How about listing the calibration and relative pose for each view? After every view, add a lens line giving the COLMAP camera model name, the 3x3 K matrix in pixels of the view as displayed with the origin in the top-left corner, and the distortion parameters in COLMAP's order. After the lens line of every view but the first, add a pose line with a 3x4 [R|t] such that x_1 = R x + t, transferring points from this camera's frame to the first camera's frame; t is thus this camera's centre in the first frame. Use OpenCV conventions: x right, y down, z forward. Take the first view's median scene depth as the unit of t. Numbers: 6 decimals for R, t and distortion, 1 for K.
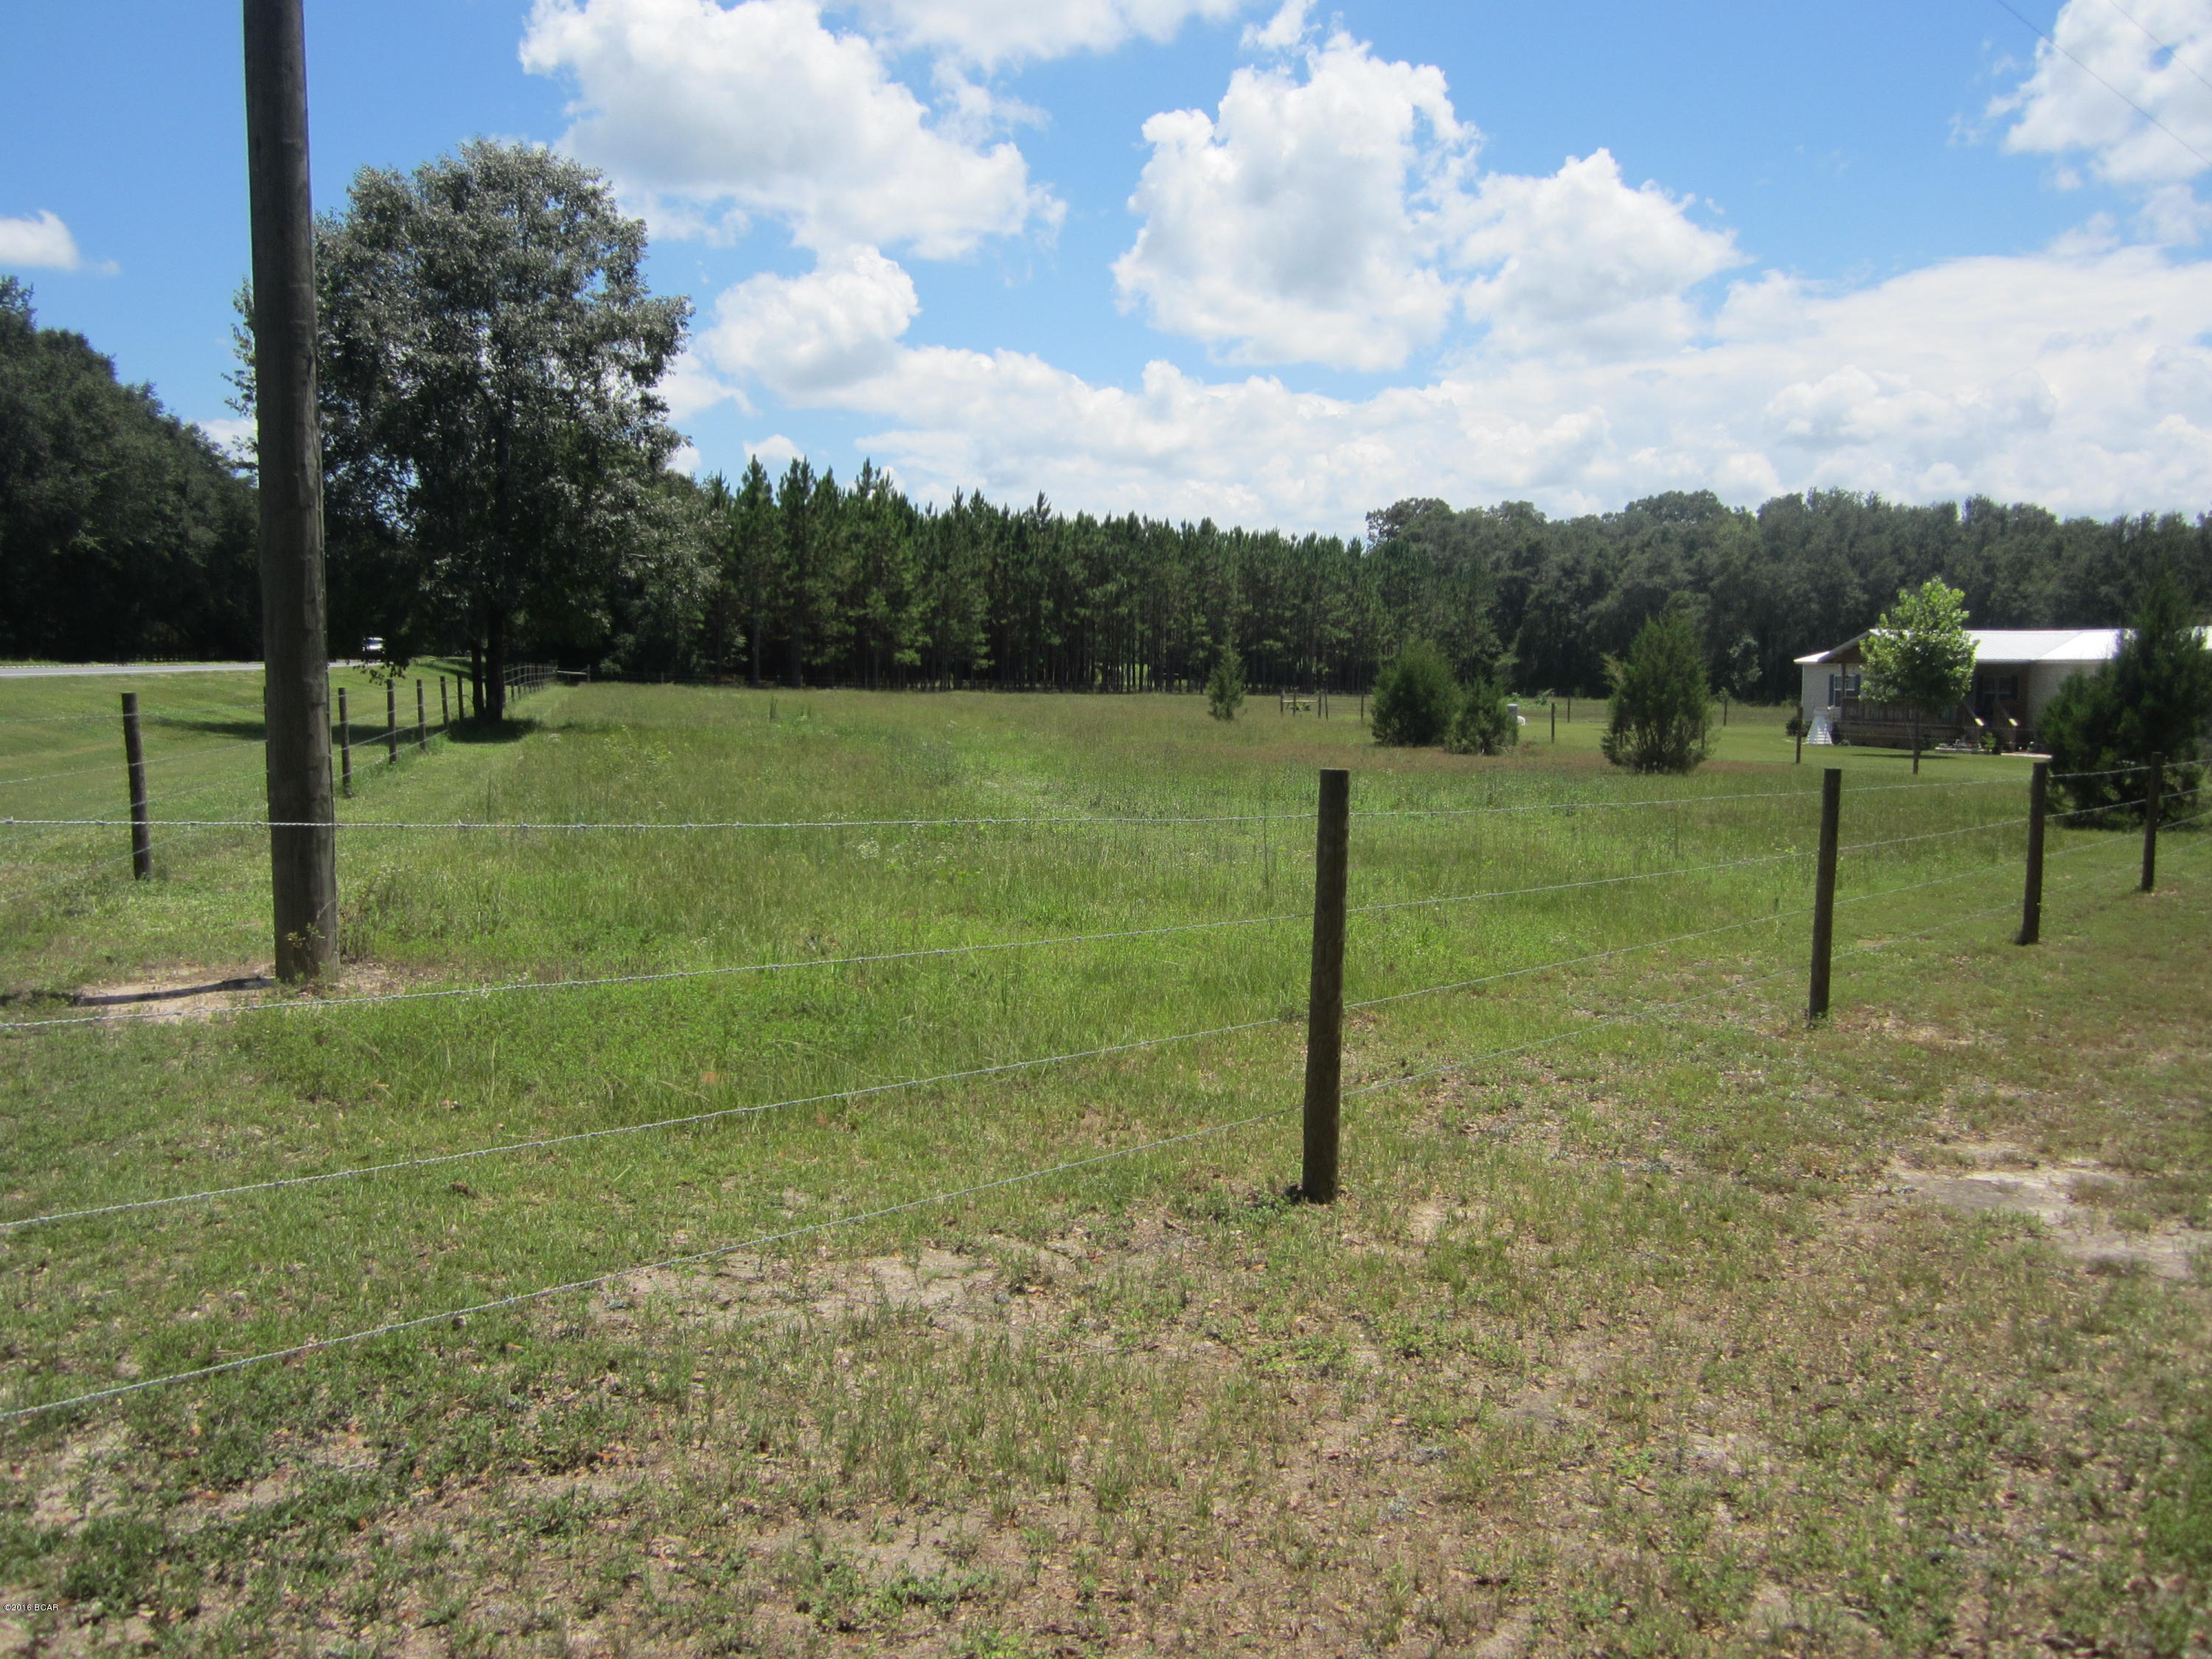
lens RADIAL K [[1850.6, 0, 1104.5], [0, 1850.6, 834.9], [0, 0, 1]] dist [-0.034026, -0.005341]
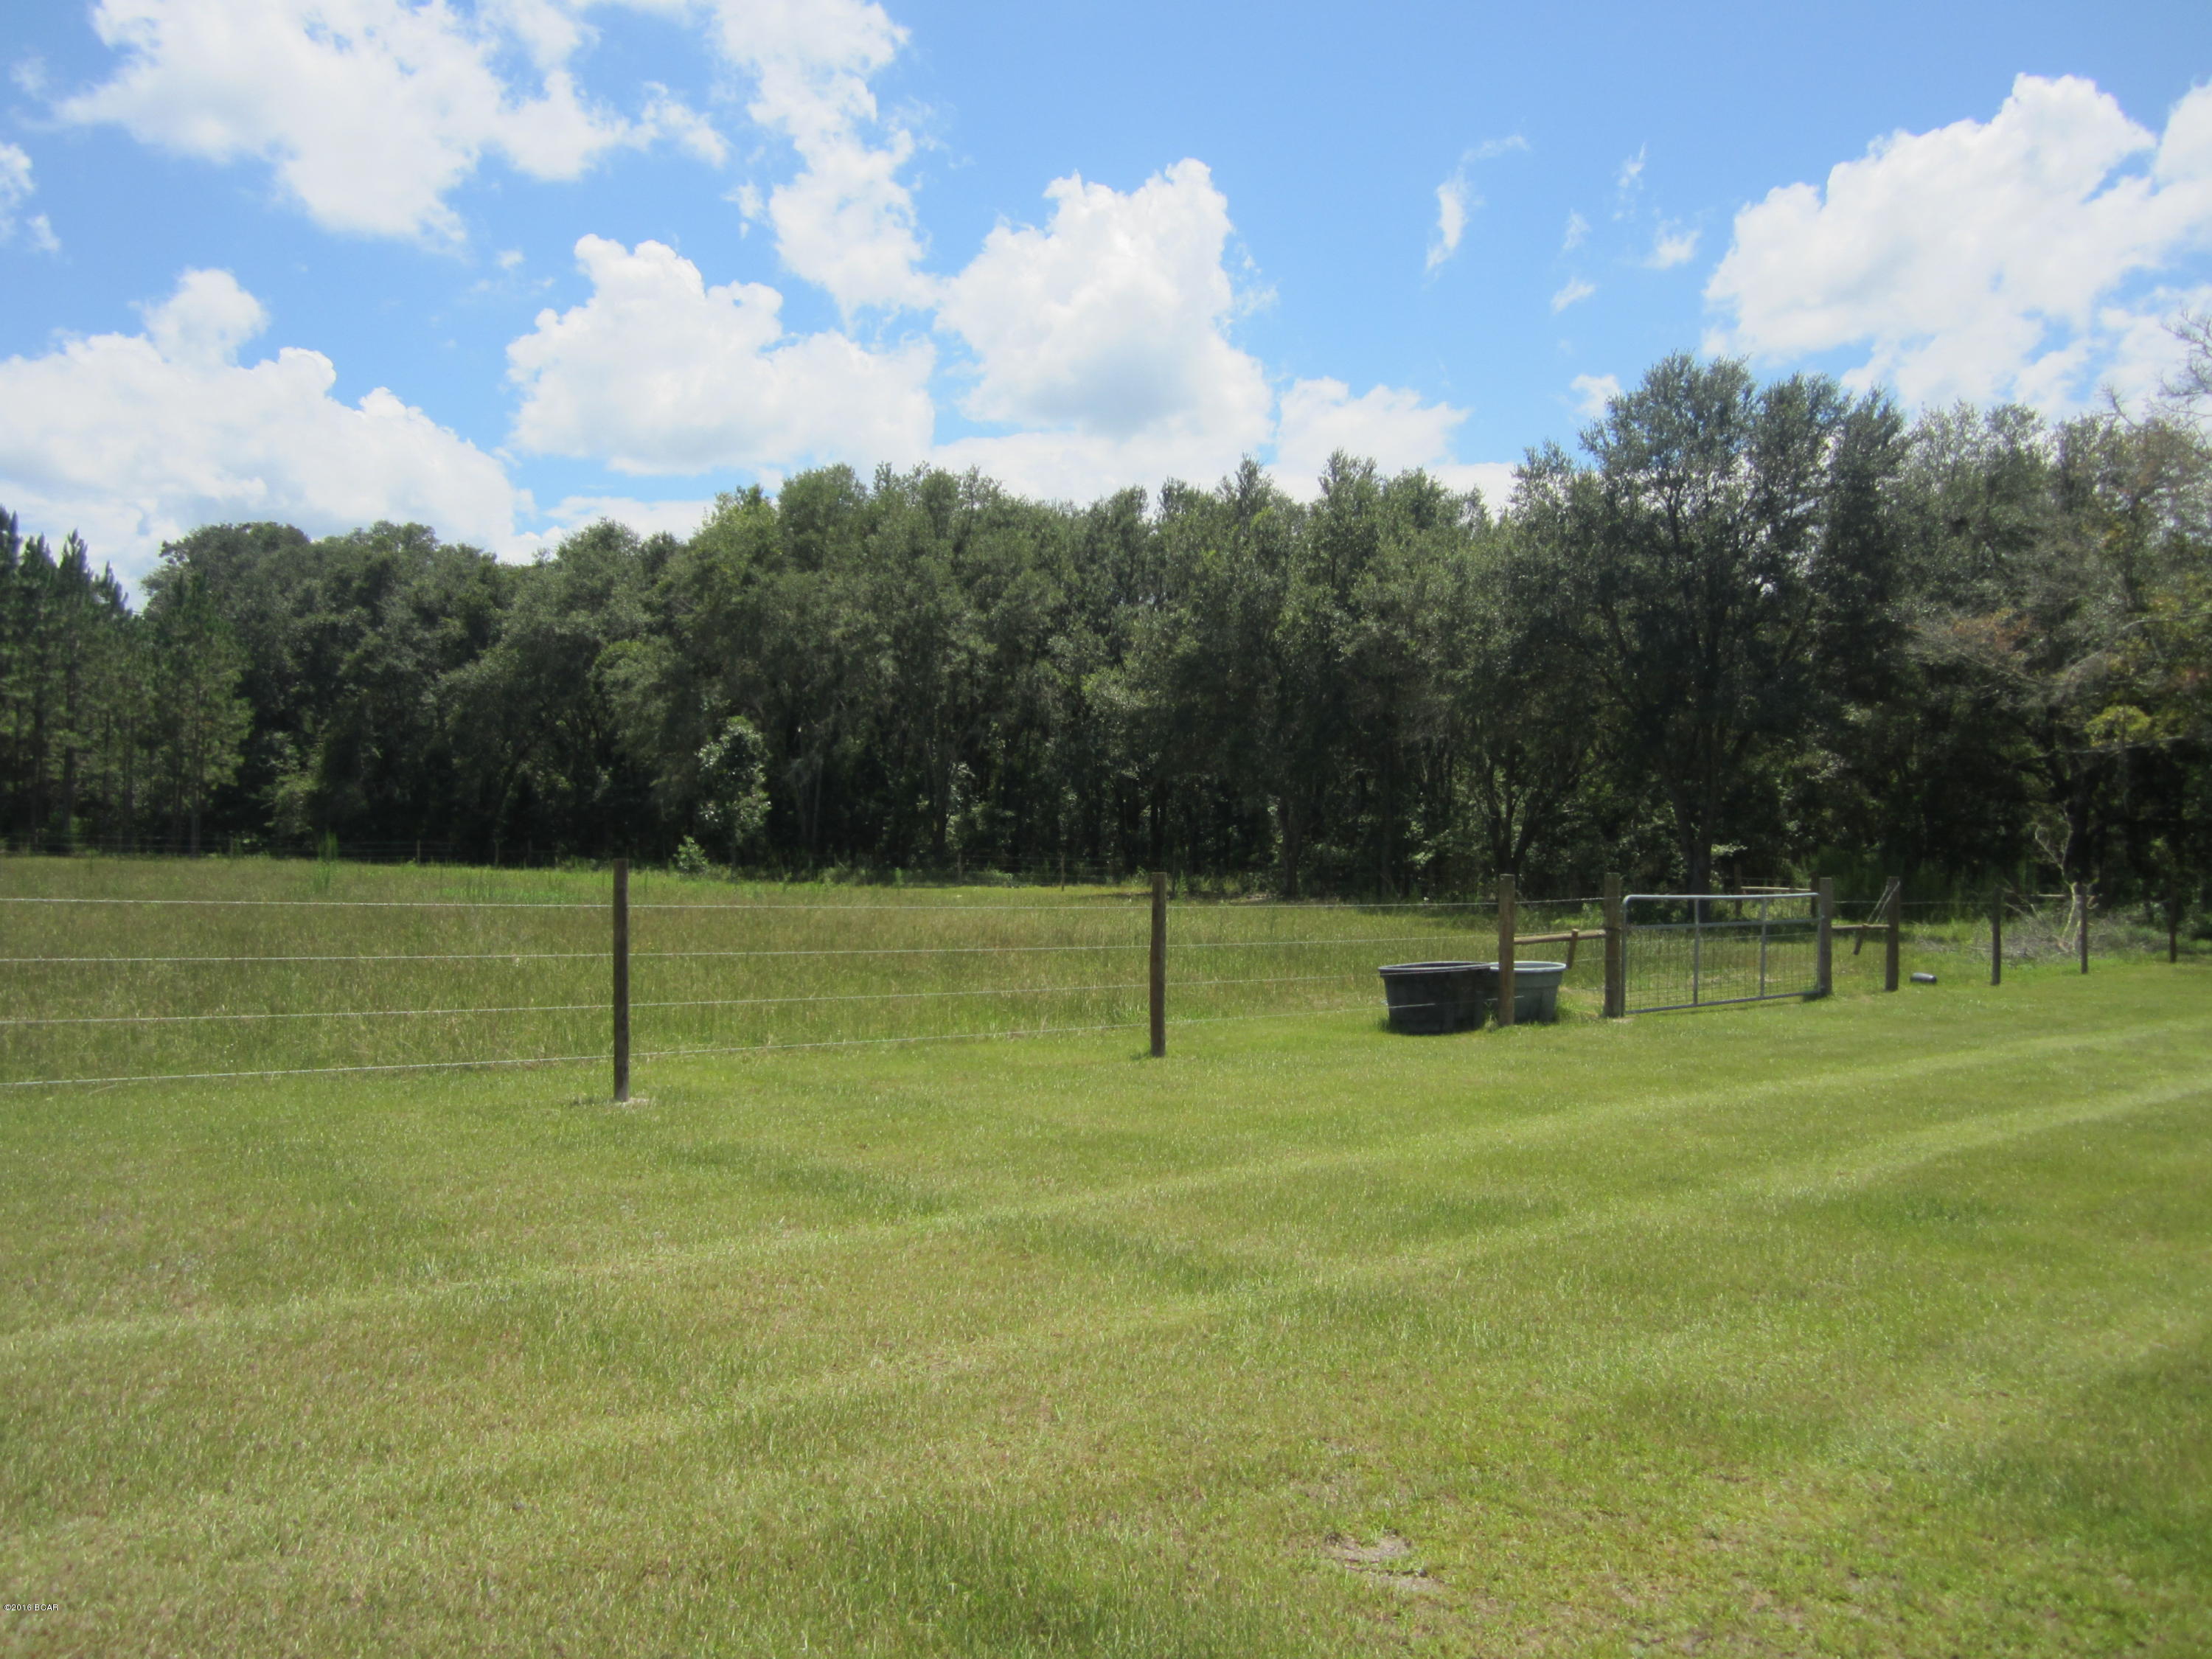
lens RADIAL K [[1819.2, 0, 1108.5], [0, 1819.2, 822.0], [0, 0, 1]] dist [0.009076, -0.003495]
pose [[0.891687, 0.009403, 0.452556, 0.228642], [0.034054, 0.995557, -0.087785, -0.042615], [-0.451370, 0.093688, 0.887405, 0.571272]]
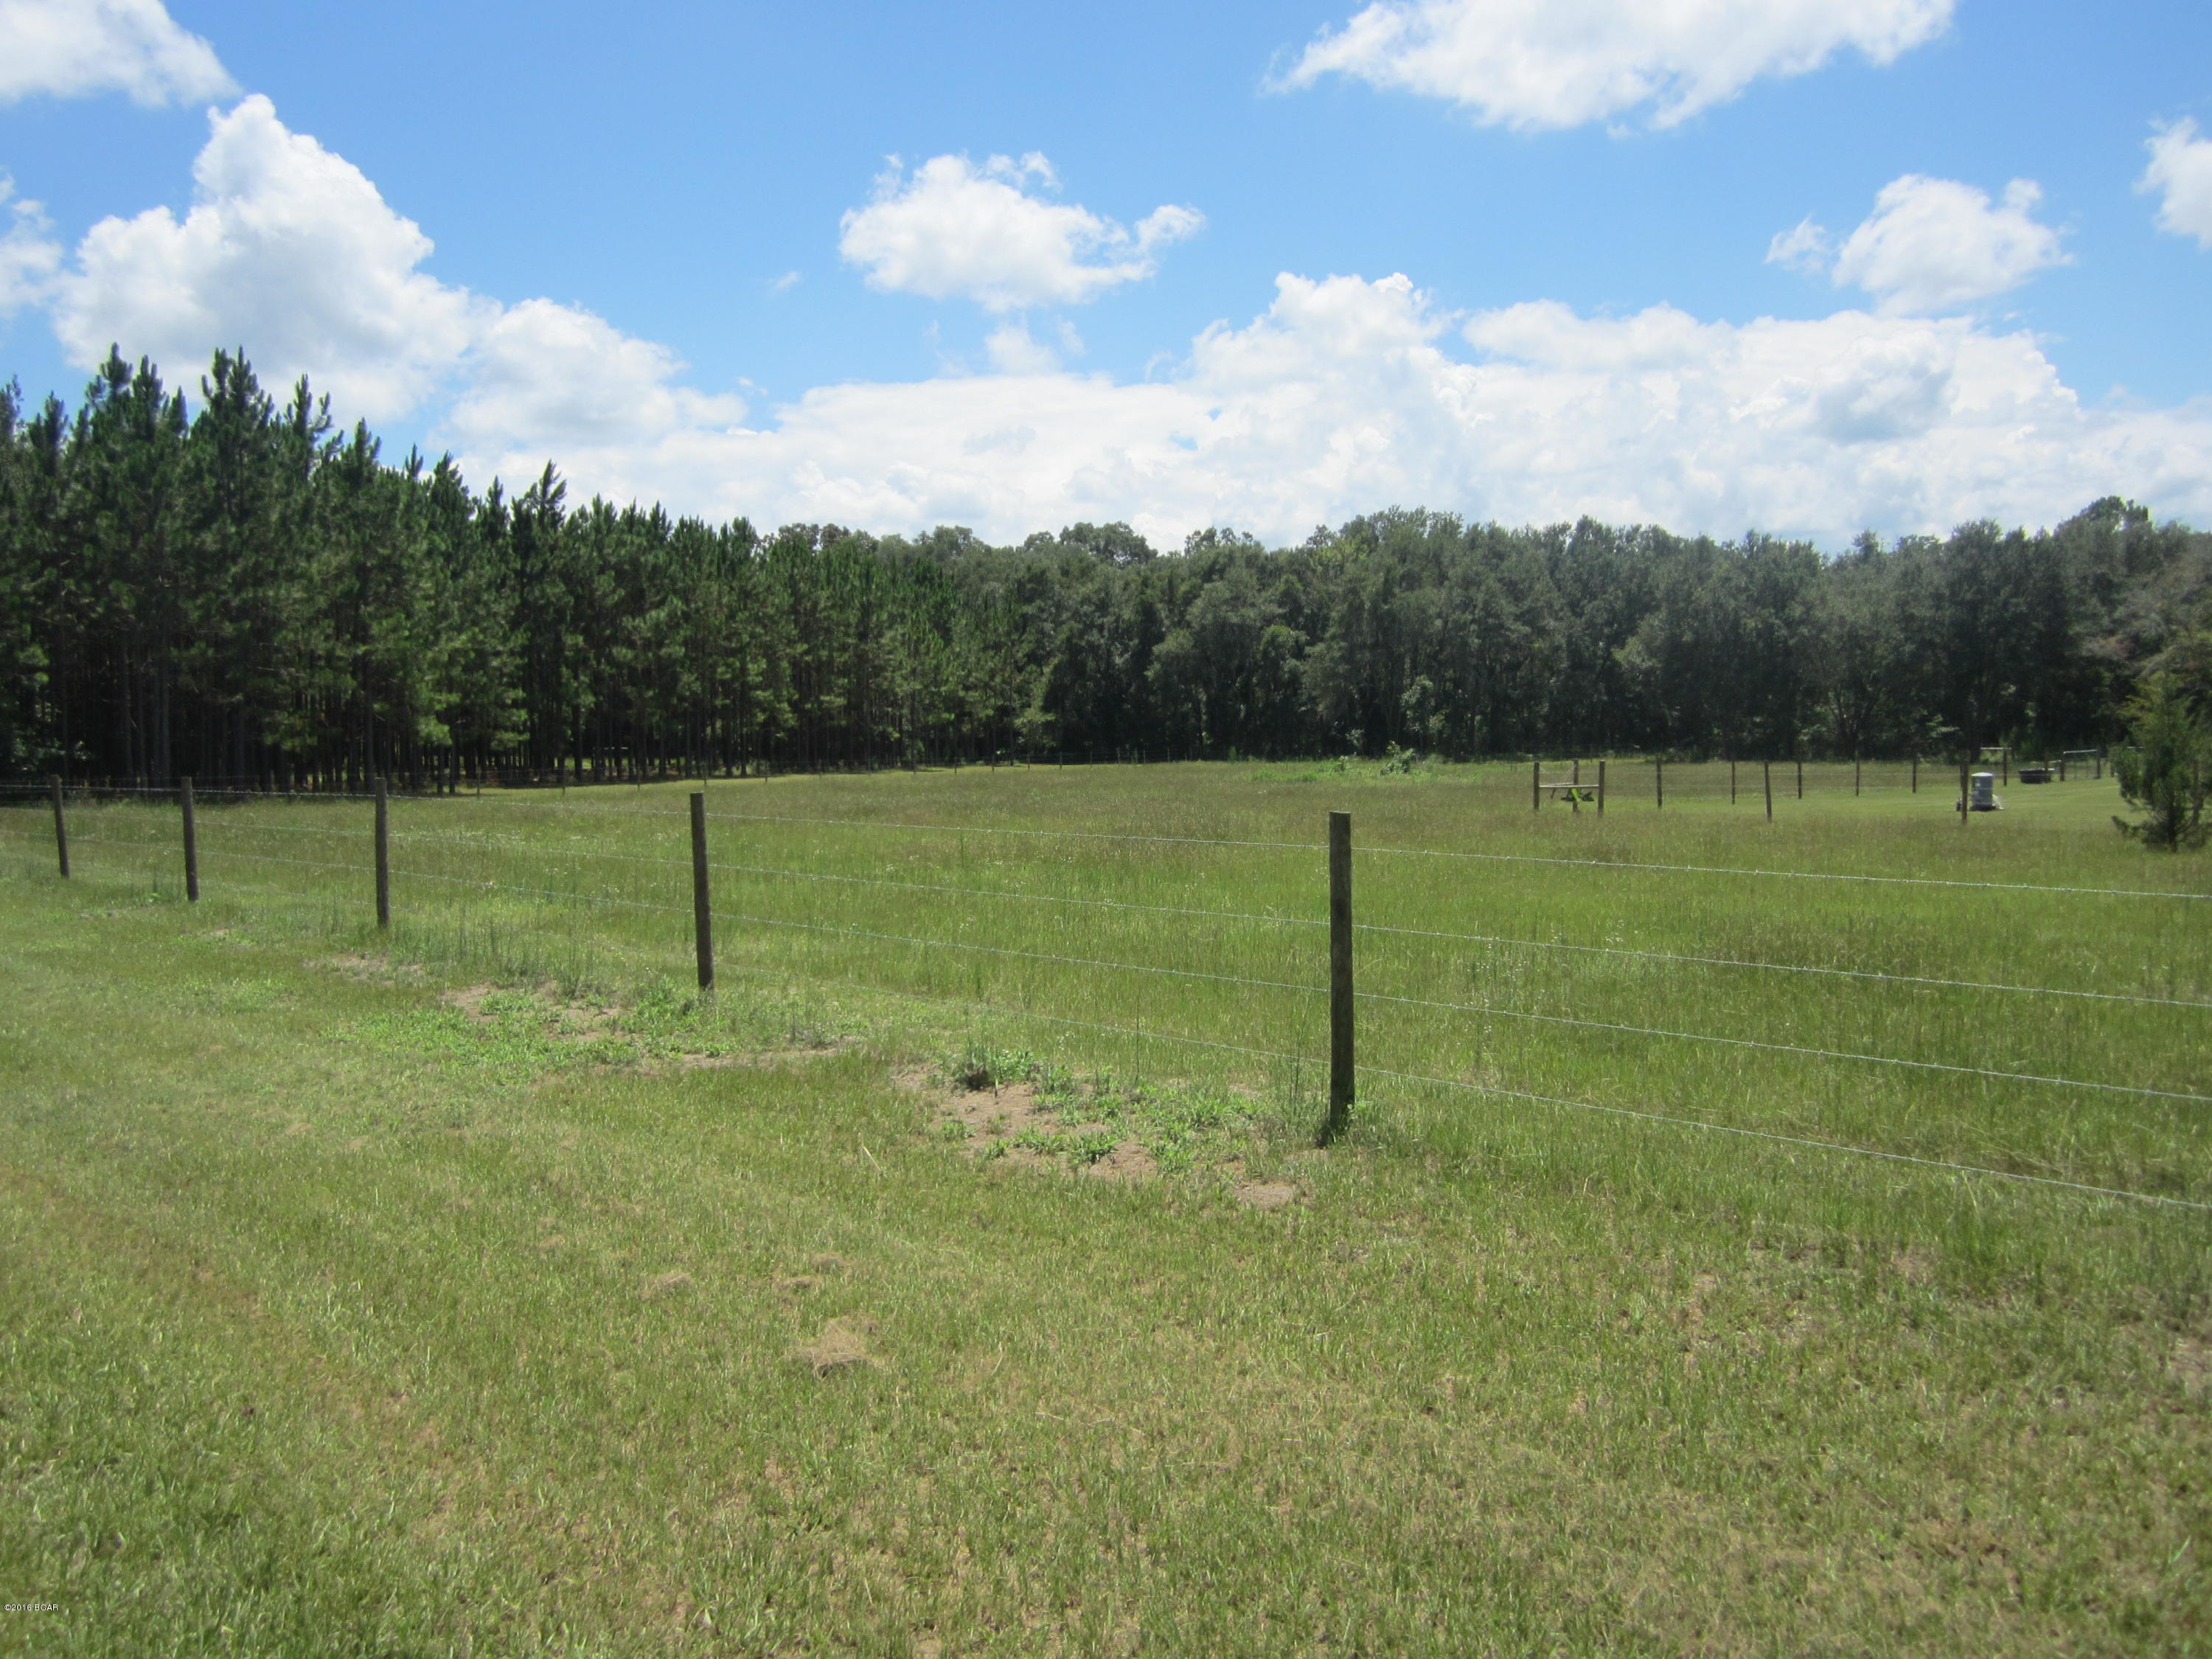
lens RADIAL K [[1850.6, 0, 1116.6], [0, 1850.6, 831.2], [0, 0, 1]] dist [-0.034026, -0.005341]
pose [[0.881858, -0.052231, 0.468614, -0.151290], [0.069128, 0.997428, -0.018915, -0.034000], [-0.466421, 0.049074, 0.883200, 0.342948]]
